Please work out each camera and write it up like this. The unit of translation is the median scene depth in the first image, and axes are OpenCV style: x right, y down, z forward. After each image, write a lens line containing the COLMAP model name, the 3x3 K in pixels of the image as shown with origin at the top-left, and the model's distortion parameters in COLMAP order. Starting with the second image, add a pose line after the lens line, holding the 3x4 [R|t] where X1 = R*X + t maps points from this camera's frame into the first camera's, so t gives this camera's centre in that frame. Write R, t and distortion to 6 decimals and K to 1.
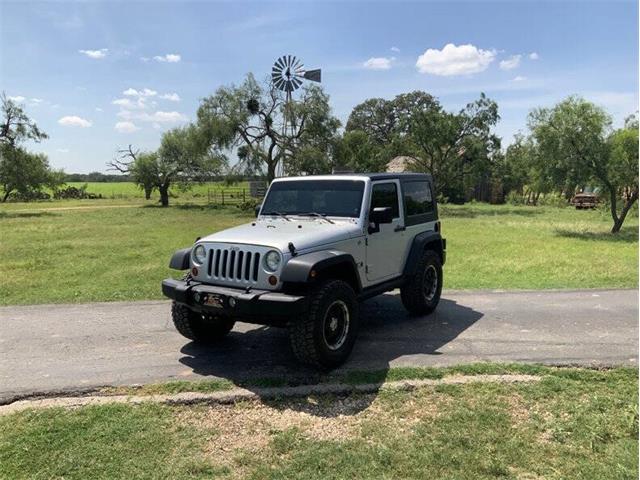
lens RADIAL K [[531.5, 0, 316.5], [0, 531.5, 248.2], [0, 0, 1]] dist [0.052279, -0.101935]
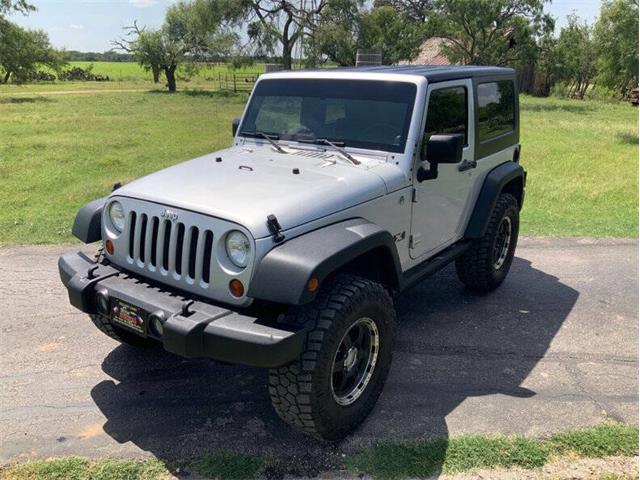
lens RADIAL K [[531.5, 0, 317.5], [0, 531.5, 248.1], [0, 0, 1]] dist [0.052279, -0.101935]
pose [[0.999098, 0.028858, -0.031159, 0.008513], [-0.021869, 0.978512, 0.205026, -0.061445], [0.036406, -0.204160, 0.978260, 0.362680]]
